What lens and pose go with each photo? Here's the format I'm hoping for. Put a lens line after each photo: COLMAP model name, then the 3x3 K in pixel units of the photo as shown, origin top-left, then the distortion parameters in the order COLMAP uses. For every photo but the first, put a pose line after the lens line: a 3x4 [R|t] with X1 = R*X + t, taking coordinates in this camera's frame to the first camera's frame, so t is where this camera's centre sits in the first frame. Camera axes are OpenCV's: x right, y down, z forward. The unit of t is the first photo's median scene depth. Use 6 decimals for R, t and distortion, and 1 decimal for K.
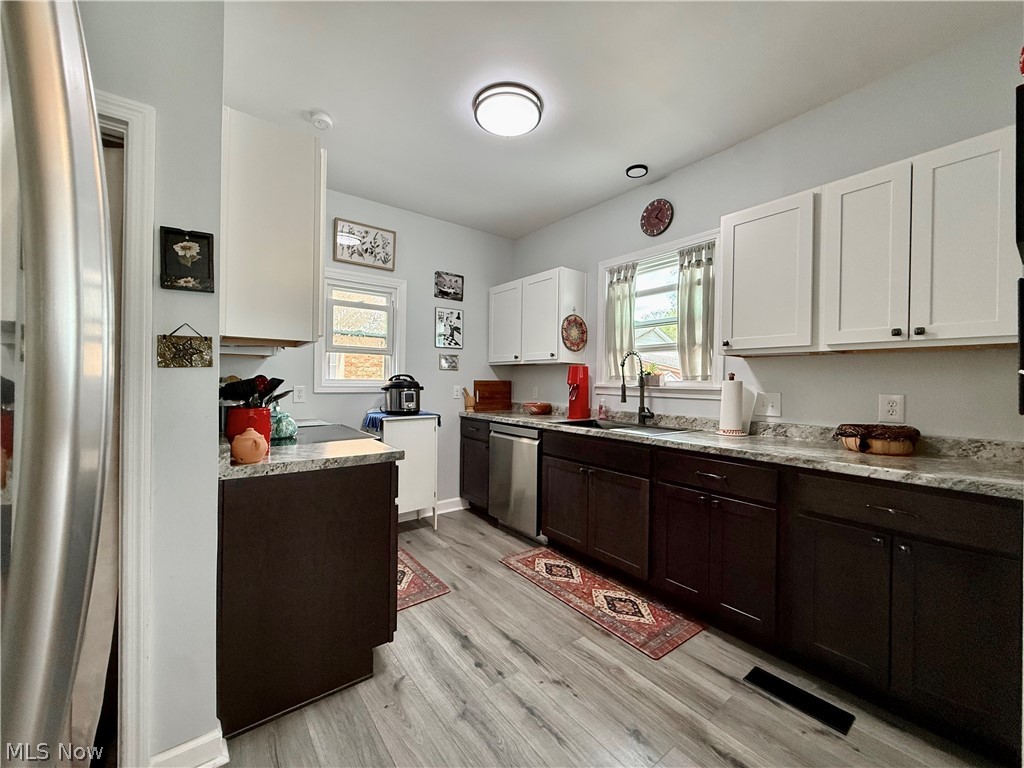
lens RADIAL K [[407.1, 0, 510.2], [0, 407.1, 382.1], [0, 0, 1]] dist [-0.002330, 0.000360]
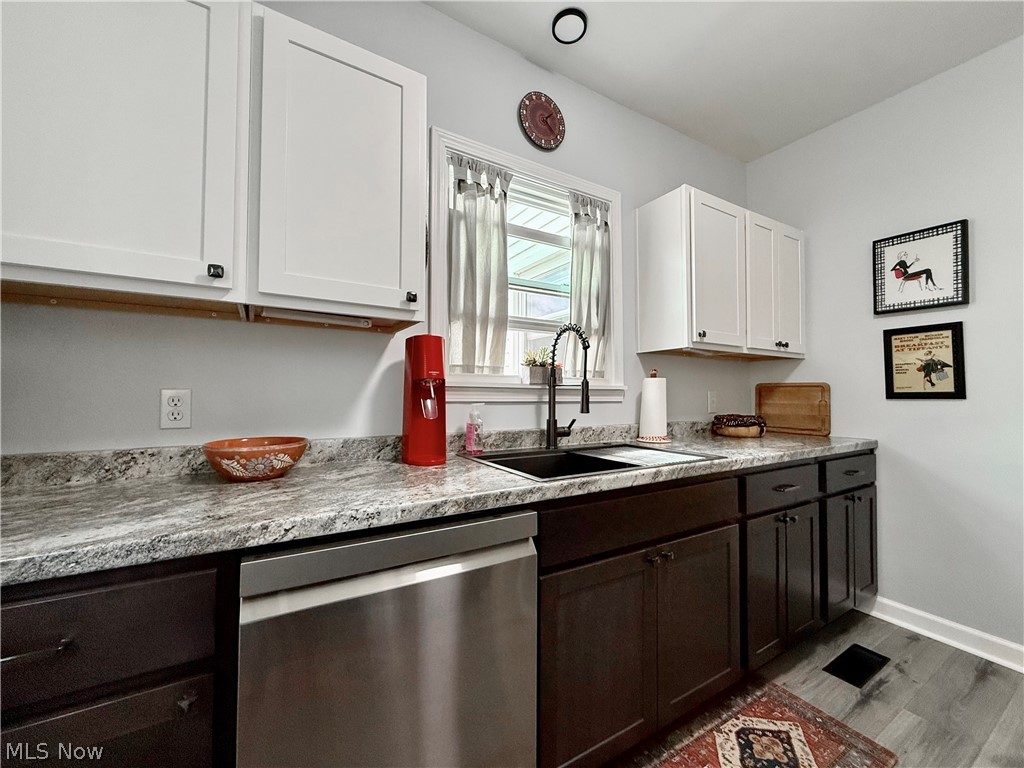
lens RADIAL K [[407.1, 0, 503.9], [0, 407.1, 383.0], [0, 0, 1]] dist [-0.002330, 0.000360]
pose [[0.109475, 0.015910, 0.993862, -0.318337], [-0.001719, 0.999873, -0.015817, 0.019304], [-0.993988, 0.000023, 0.109488, 1.143236]]
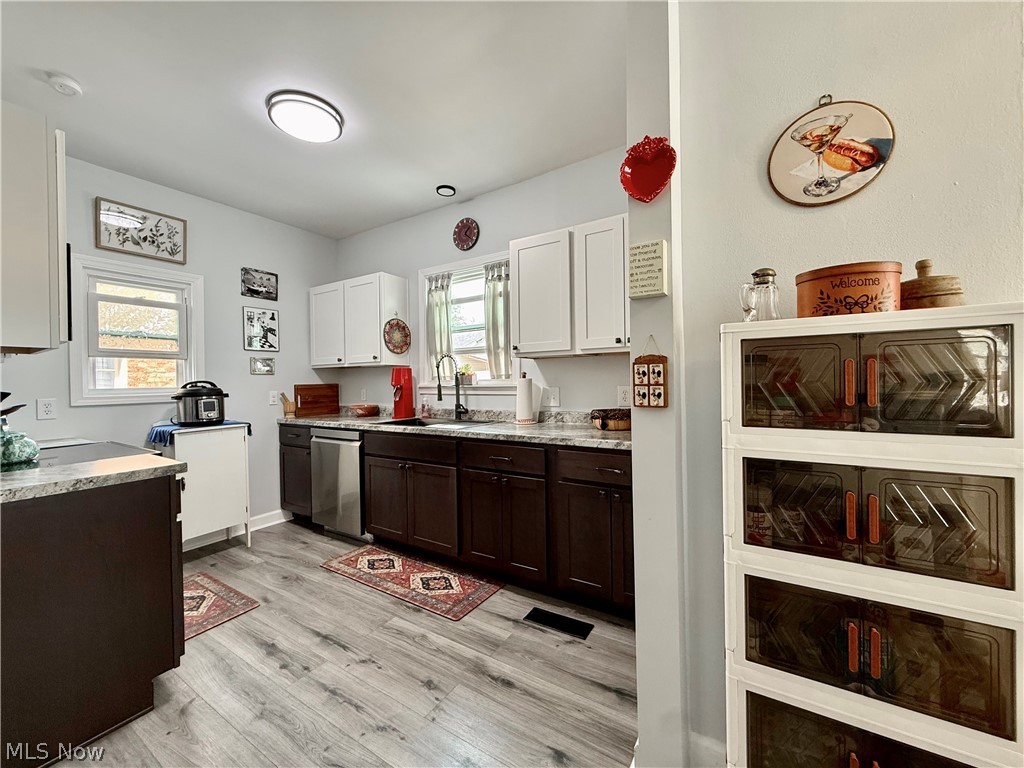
lens RADIAL K [[407.1, 0, 510.4], [0, 407.1, 382.4], [0, 0, 1]] dist [-0.002330, 0.000360]
pose [[0.936860, -0.030611, 0.348362, 0.083520], [0.030201, 0.999522, 0.006608, -0.000960], [-0.348398, 0.004330, 0.937337, -0.102751]]
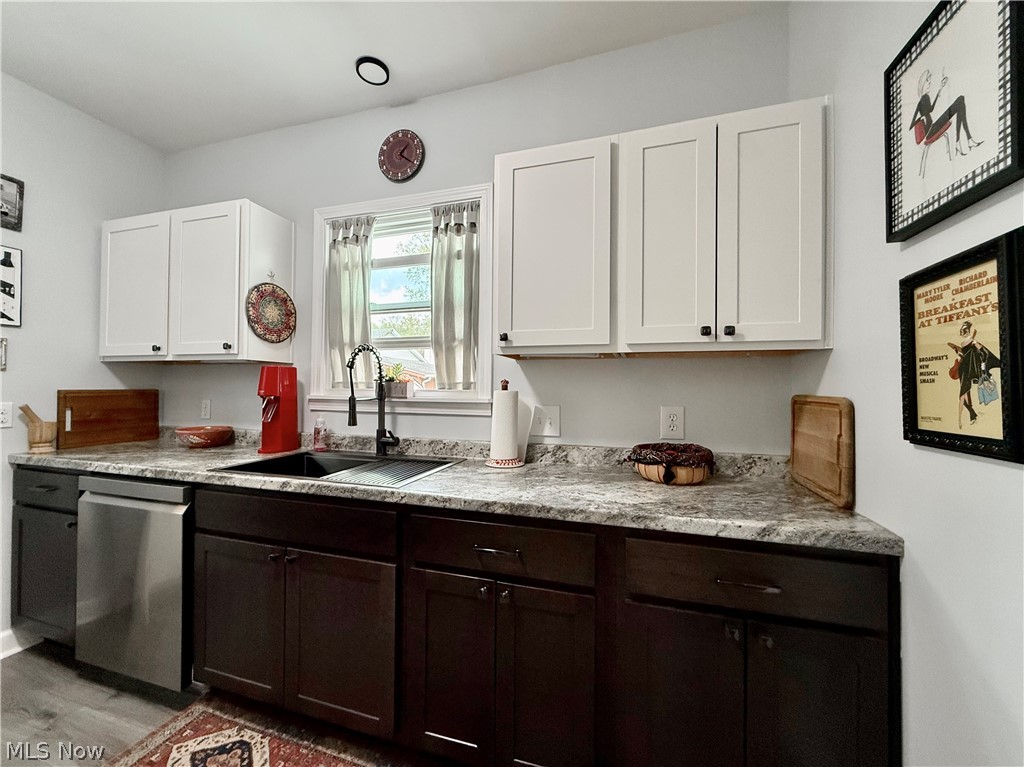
lens RADIAL K [[407.1, 0, 510.3], [0, 407.1, 381.7], [0, 0, 1]] dist [-0.002330, 0.000360]
pose [[0.809990, -0.000571, 0.586443, 0.117583], [0.004828, 0.999972, -0.005695, -0.014019], [-0.586424, 0.007444, 0.809970, 0.379210]]
